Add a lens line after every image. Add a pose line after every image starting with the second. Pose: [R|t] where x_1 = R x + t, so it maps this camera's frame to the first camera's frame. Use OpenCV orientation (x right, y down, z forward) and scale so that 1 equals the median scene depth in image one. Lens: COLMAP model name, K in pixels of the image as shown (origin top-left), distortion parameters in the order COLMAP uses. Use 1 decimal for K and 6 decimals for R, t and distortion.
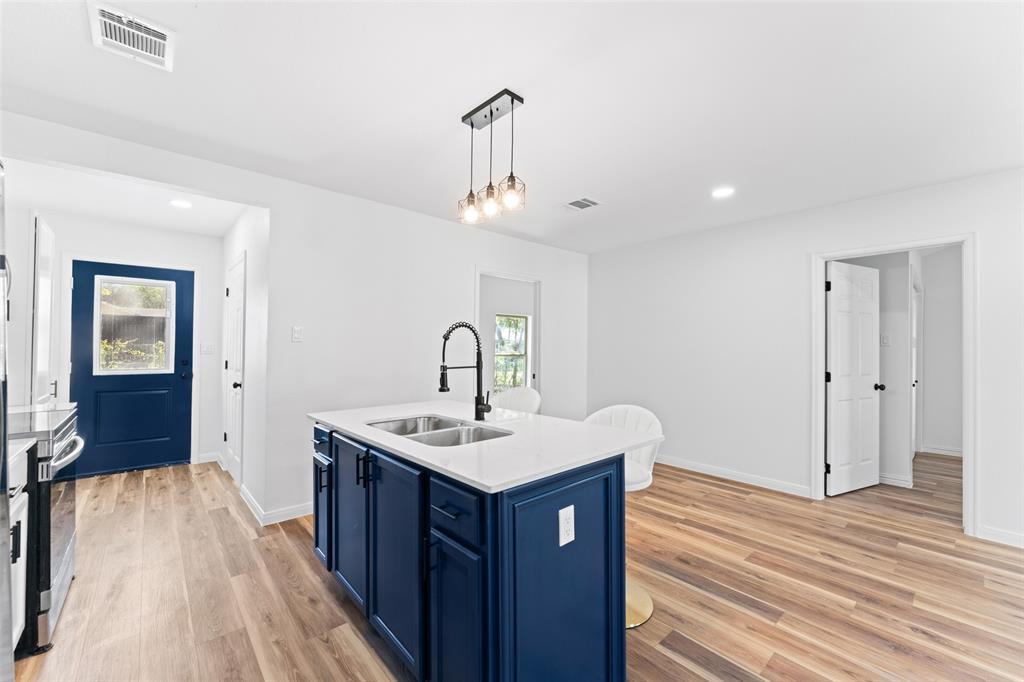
lens RADIAL K [[411.7, 0, 504.6], [0, 411.7, 342.6], [0, 0, 1]] dist [-0.003038, -0.000284]
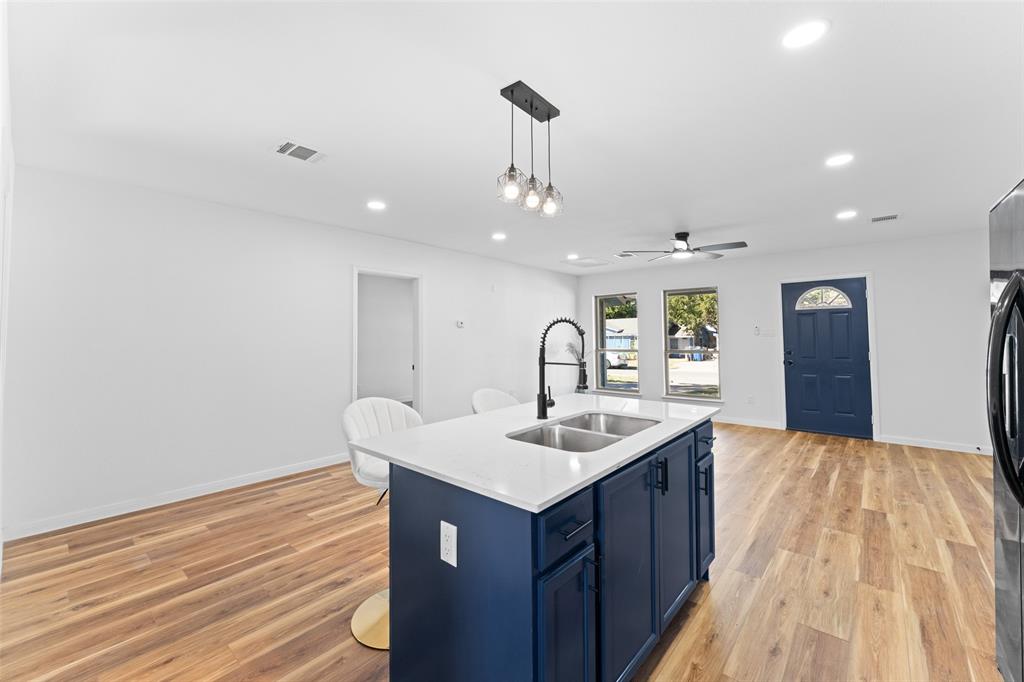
lens RADIAL K [[418.2, 0, 509.0], [0, 418.2, 320.6], [0, 0, 1]] dist [-0.001619, 0.000245]
pose [[-0.137051, 0.033070, 0.990012, -0.879434], [-0.004777, 0.999409, -0.034046, -0.006194], [-0.990552, -0.009396, -0.136812, 1.042221]]
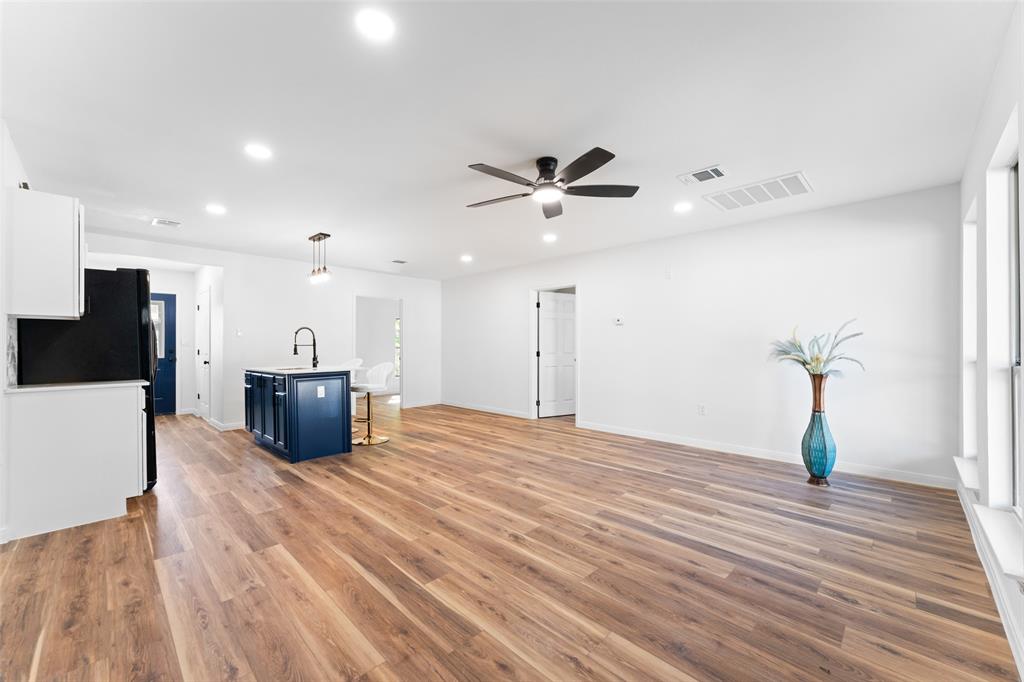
lens RADIAL K [[407.1, 0, 505.8], [0, 407.1, 347.7], [0, 0, 1]] dist [-0.003293, -0.000175]
pose [[0.997317, -0.009741, 0.072558, 0.755243], [0.008720, 0.999859, 0.014375, 0.041570], [-0.072688, -0.013703, 0.997261, -1.244759]]
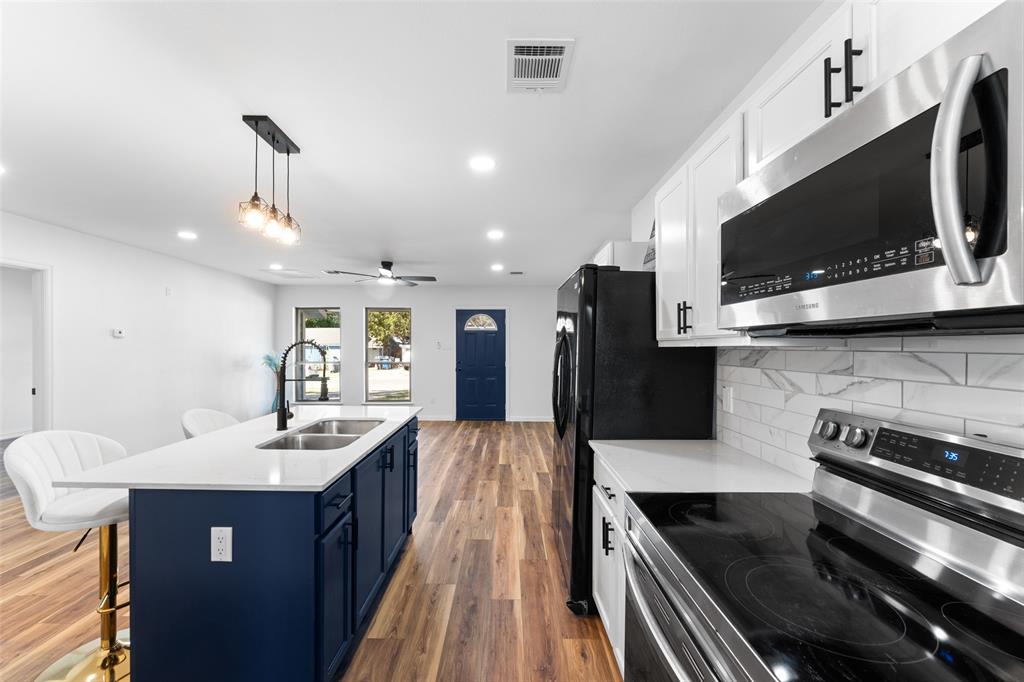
lens RADIAL K [[407.1, 0, 505.8], [0, 407.1, 347.7], [0, 0, 1]] dist [-0.003293, -0.000175]
pose [[-0.751951, -0.011067, 0.659126, -1.021066], [-0.014613, 0.999893, 0.000118, -0.029406], [-0.659057, -0.009543, -0.752033, 1.214595]]
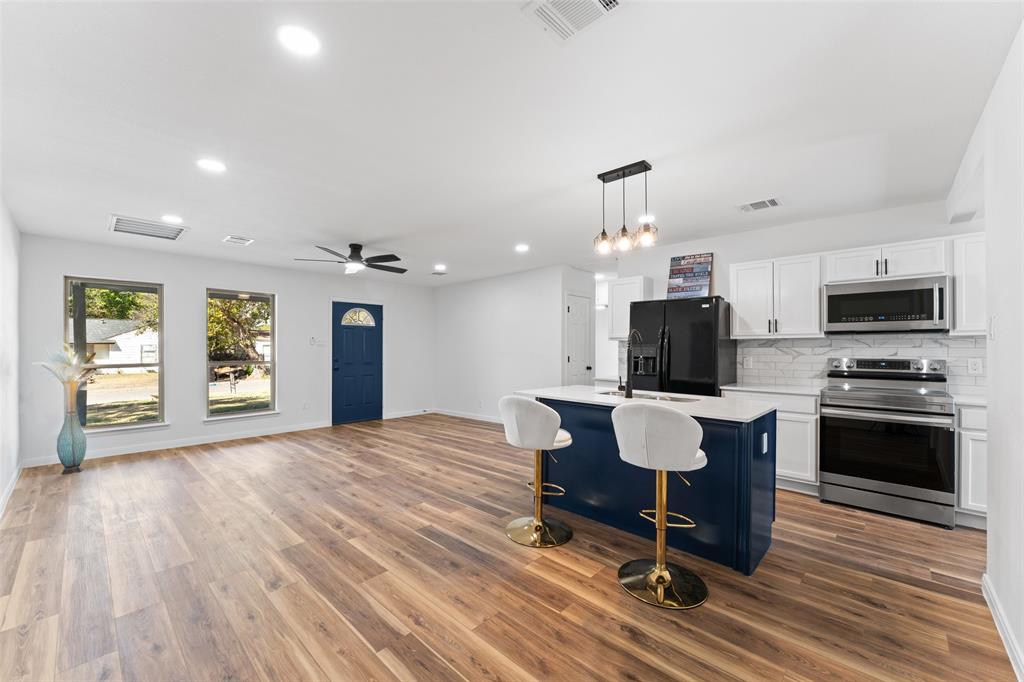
lens RADIAL K [[407.1, 0, 505.8], [0, 407.1, 347.7], [0, 0, 1]] dist [-0.003293, -0.000175]
pose [[-0.995440, -0.008414, -0.095017, 0.419743], [-0.007138, 0.999880, -0.013757, 0.032351], [0.095121, -0.013016, -0.995381, 2.013914]]
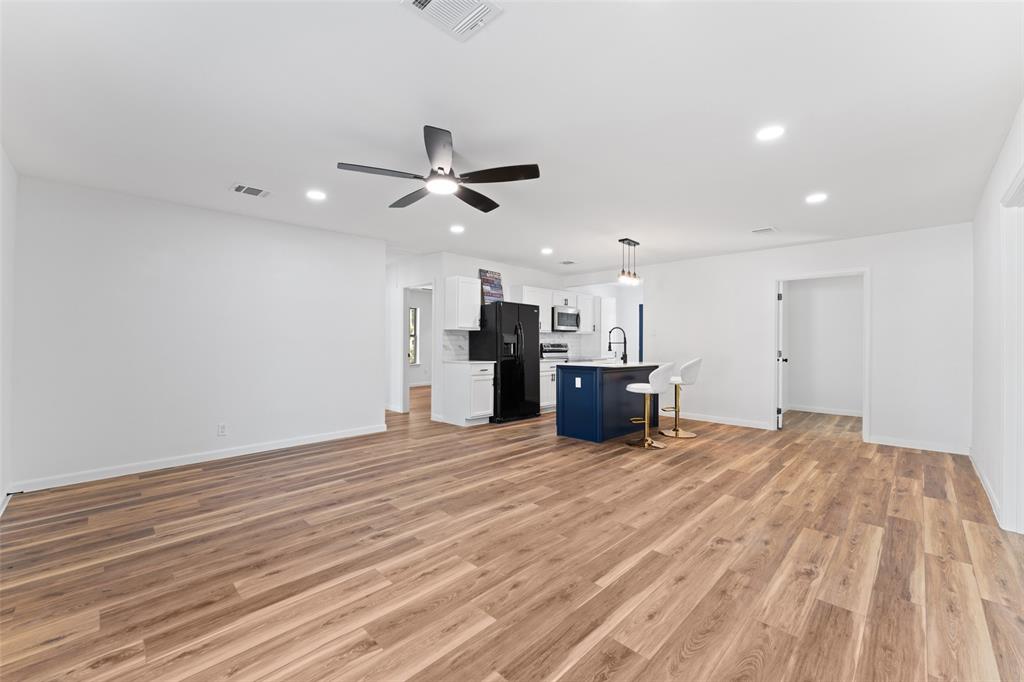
lens RADIAL K [[411.7, 0, 504.6], [0, 411.7, 342.6], [0, 0, 1]] dist [-0.003038, -0.000284]
pose [[0.067353, -0.008583, -0.997692, 2.139387], [0.006361, 0.999946, -0.008173, 0.062099], [0.997709, -0.005796, 0.067404, 0.054566]]
